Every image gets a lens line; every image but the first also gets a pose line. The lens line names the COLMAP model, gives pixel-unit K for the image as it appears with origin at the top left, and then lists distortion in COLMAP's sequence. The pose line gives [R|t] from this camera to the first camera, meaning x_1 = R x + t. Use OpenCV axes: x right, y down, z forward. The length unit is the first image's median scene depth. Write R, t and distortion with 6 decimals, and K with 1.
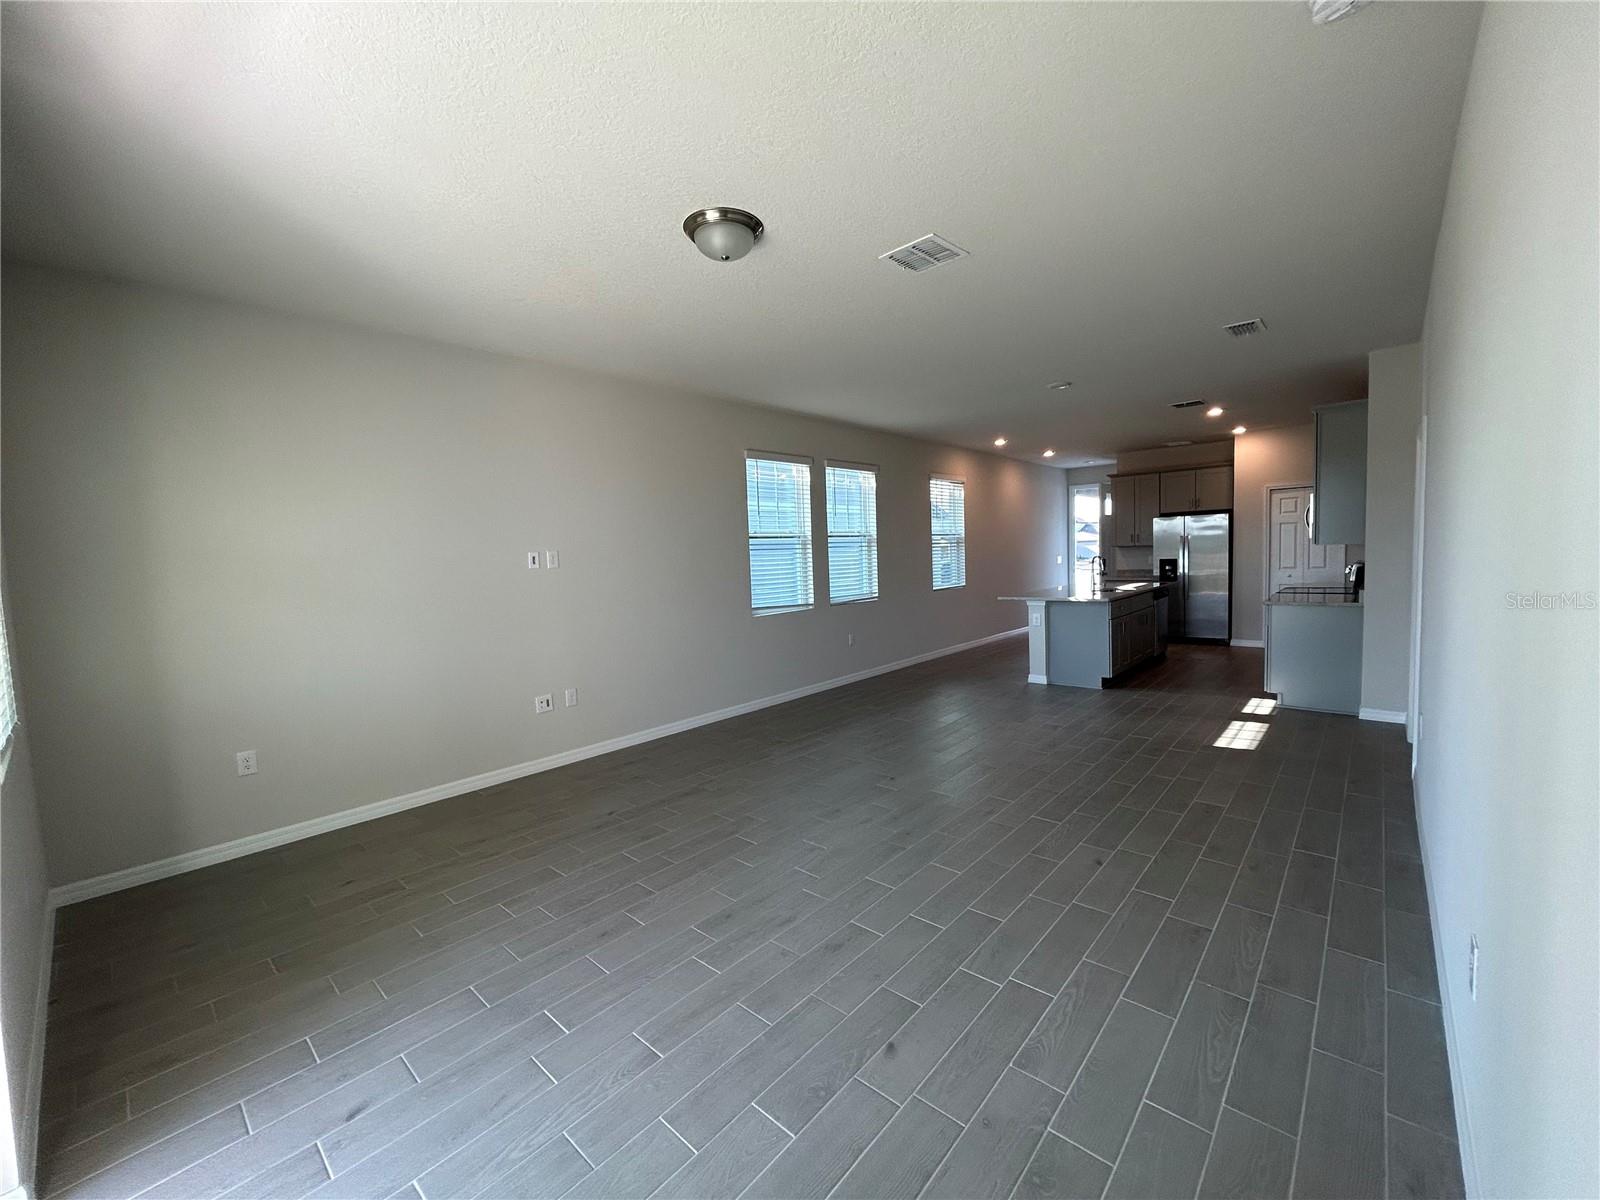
lens RADIAL K [[643.1, 0, 798.9], [0, 643.1, 598.2], [0, 0, 1]] dist [0.000002, 0.000086]
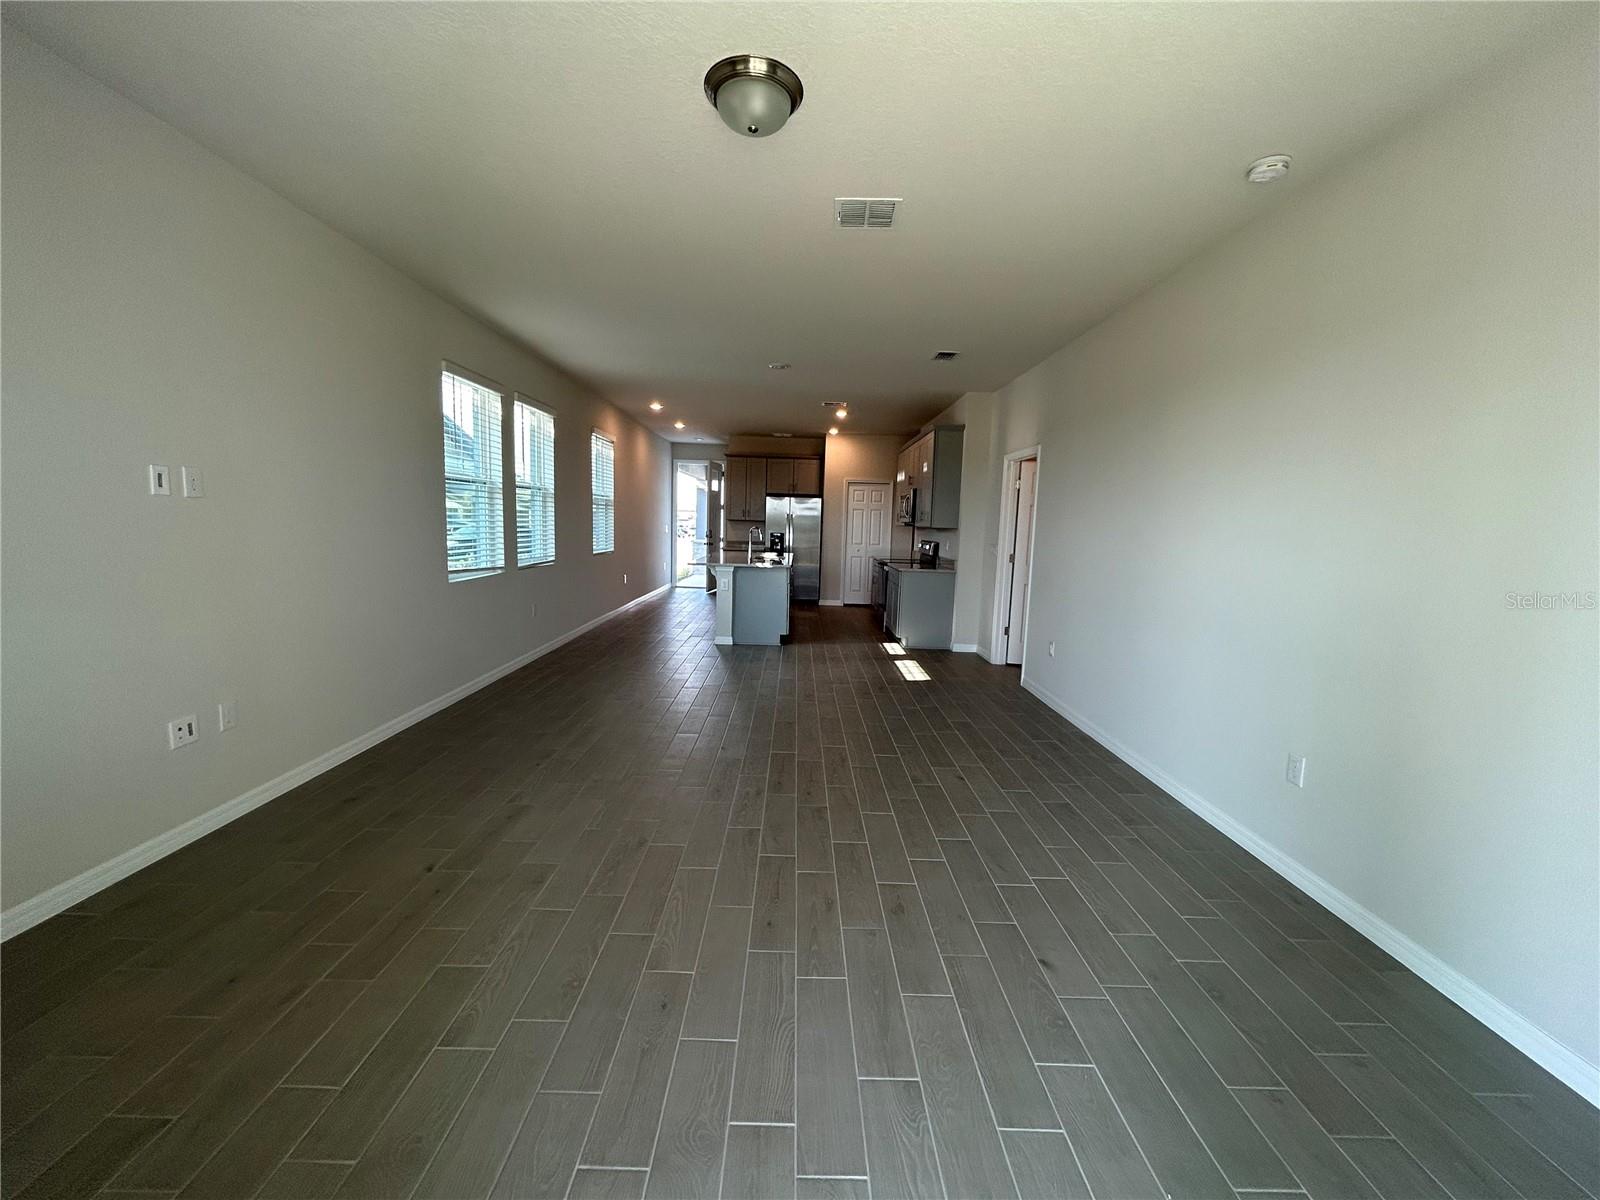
lens RADIAL K [[643.1, 0, 799.9], [0, 643.1, 597.1], [0, 0, 1]] dist [0.000002, 0.000086]
pose [[0.739019, -0.019406, 0.673405, -0.232282], [-0.011710, 0.999064, 0.041641, 0.007959], [-0.673583, -0.038659, 0.738100, 0.127622]]
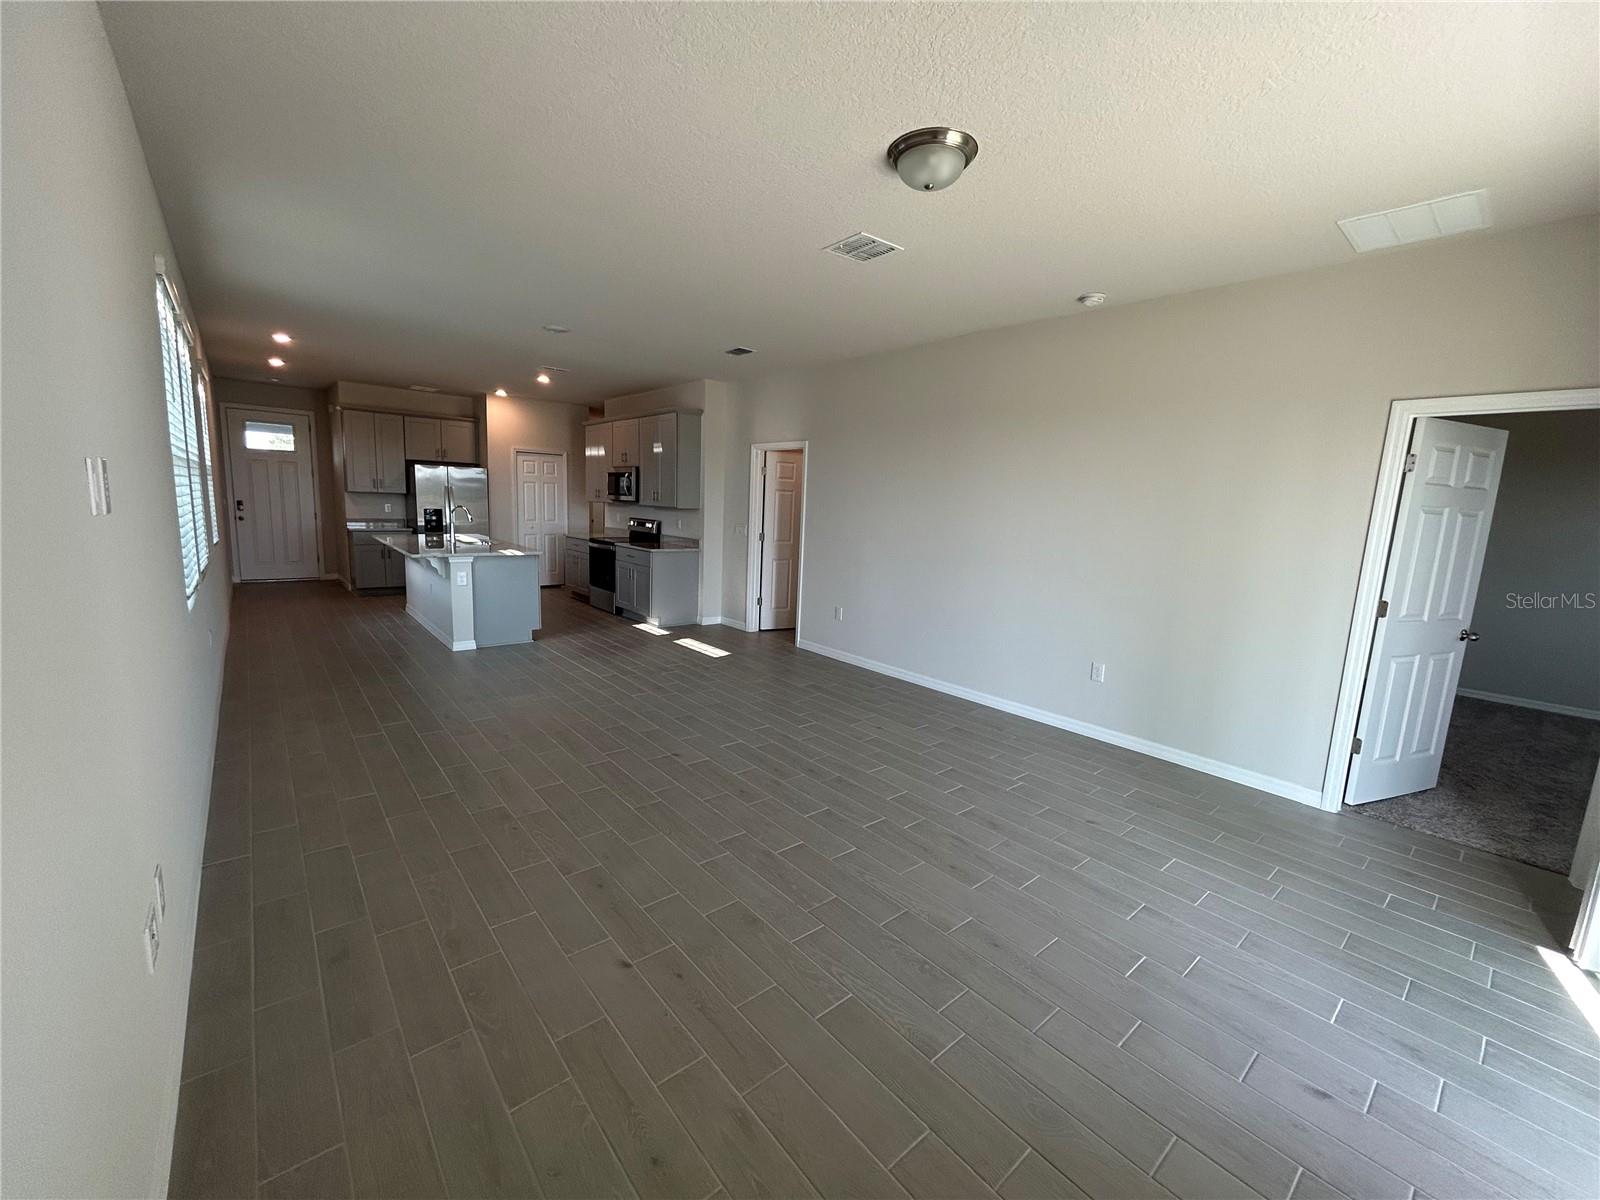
lens RADIAL K [[643.1, 0, 798.3], [0, 643.1, 596.5], [0, 0, 1]] dist [0.000002, 0.000086]
pose [[0.135731, -0.104753, 0.985192, -0.405416], [0.021490, 0.994472, 0.102779, -0.021114], [-0.990513, 0.007222, 0.137232, 0.394729]]
